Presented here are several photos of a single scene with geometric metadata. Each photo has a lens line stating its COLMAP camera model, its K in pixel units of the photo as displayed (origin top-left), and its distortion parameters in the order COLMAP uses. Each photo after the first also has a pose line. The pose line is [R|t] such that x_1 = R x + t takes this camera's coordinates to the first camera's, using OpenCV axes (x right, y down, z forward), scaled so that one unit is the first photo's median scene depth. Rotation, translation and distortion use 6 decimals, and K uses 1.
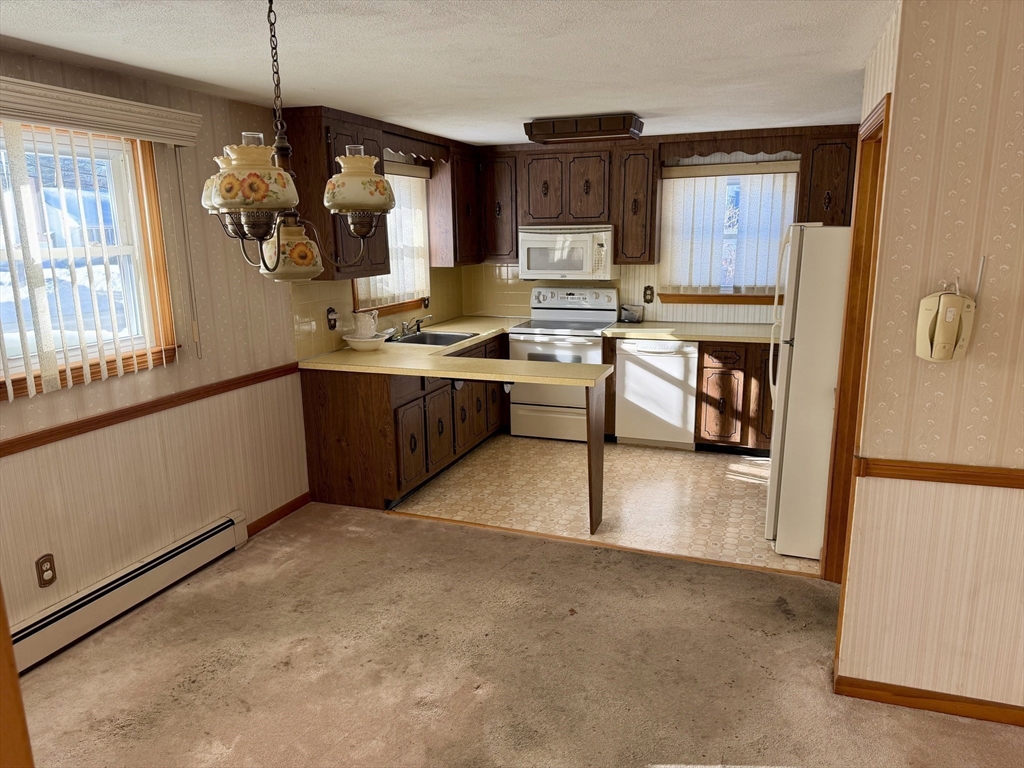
lens RADIAL K [[733.7, 0, 512.0], [0, 733.7, 384.0], [0, 0, 1]] dist [0.127603, -0.125828]
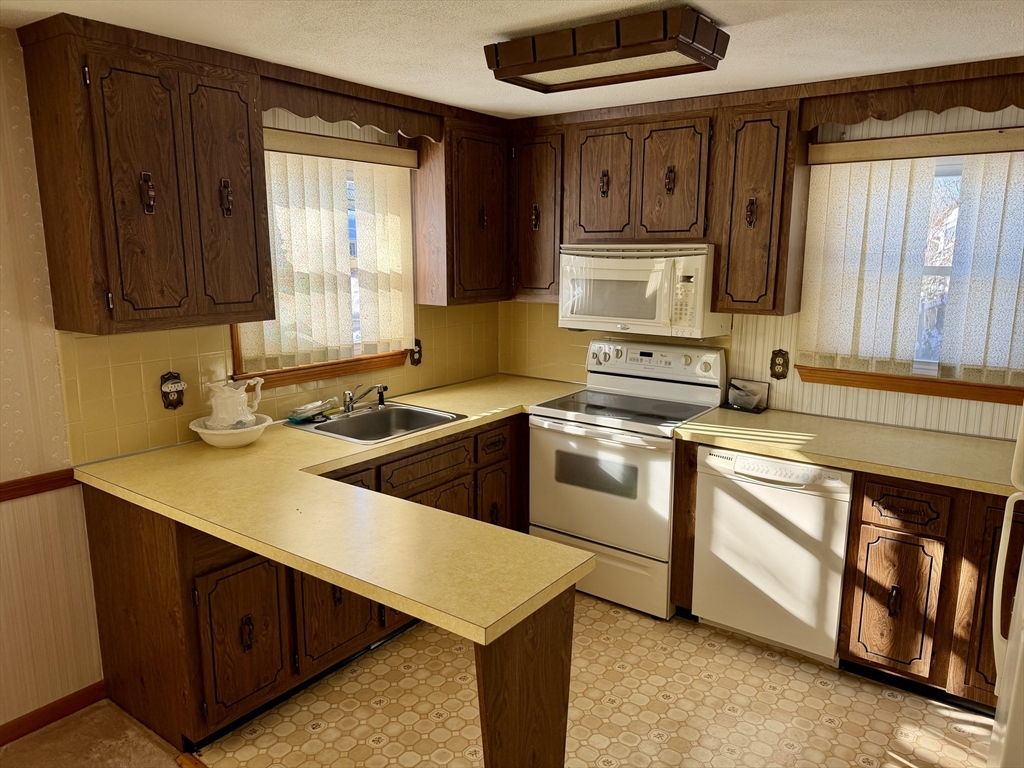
lens RADIAL K [[724.6, 0, 516.9], [0, 724.6, 378.0], [0, 0, 1]] dist [0.069166, -0.094452]
pose [[0.959980, 0.067064, -0.271920, 0.158973], [-0.074648, 0.997054, -0.017634, -0.093997], [0.269937, 0.037226, 0.962158, 0.435858]]
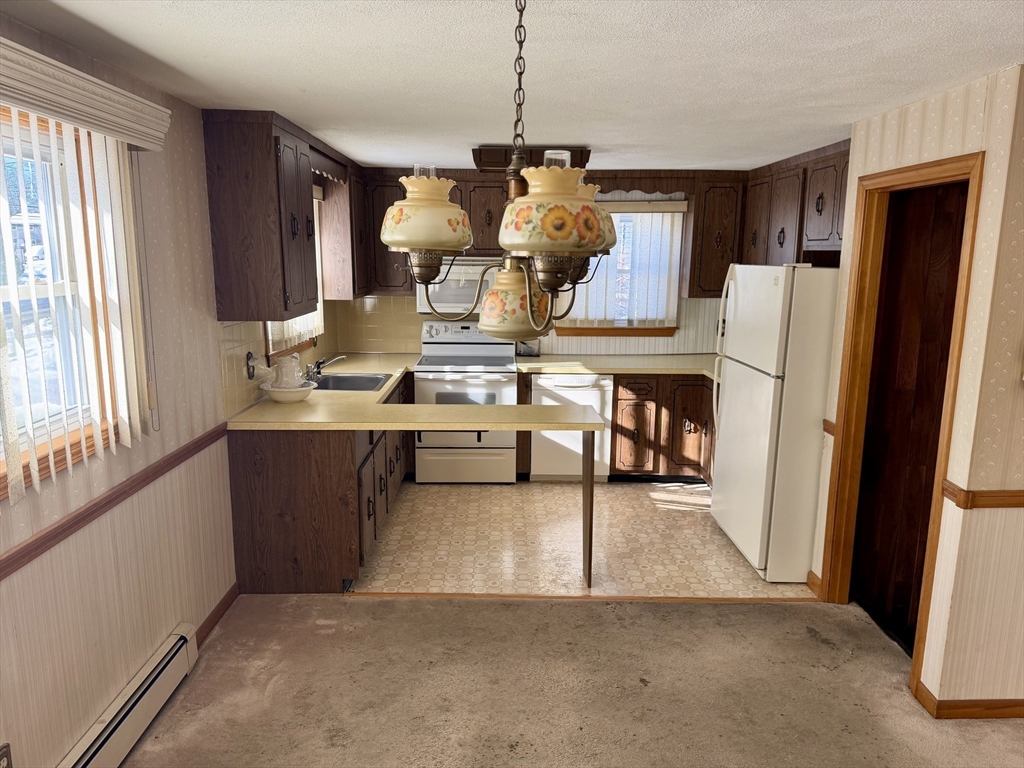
lens RADIAL K [[733.7, 0, 512.0], [0, 733.7, 384.0], [0, 0, 1]] dist [0.127603, -0.125828]
pose [[0.931606, -0.043561, 0.360849, -0.235407], [0.054955, 0.998260, -0.021369, -0.029723], [-0.359290, 0.039738, 0.932379, 0.111242]]
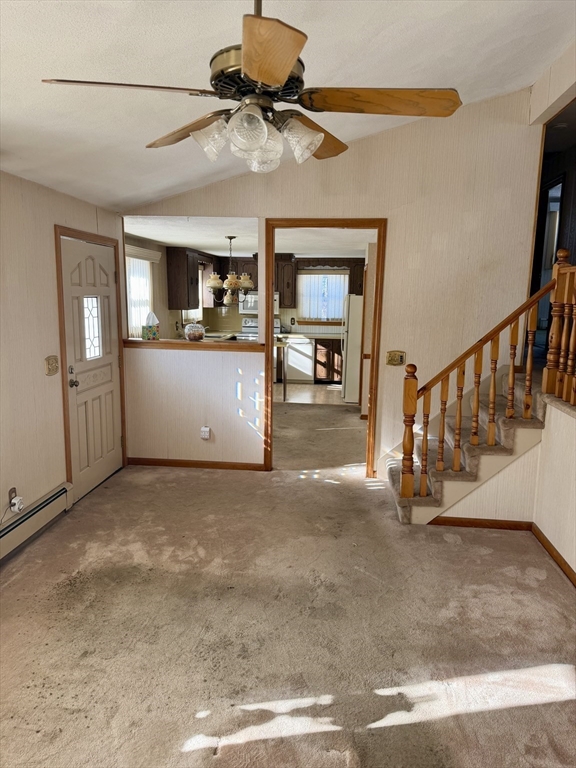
lens RADIAL K [[550.3, 0, 288.0], [0, 550.3, 384.0], [0, 0, 1]] dist [0.127603, -0.125828]
pose [[0.969703, -0.013137, 0.243933, -0.294485], [0.023497, 0.998939, -0.039608, 0.166872], [-0.243154, 0.044139, 0.968983, -0.786277]]
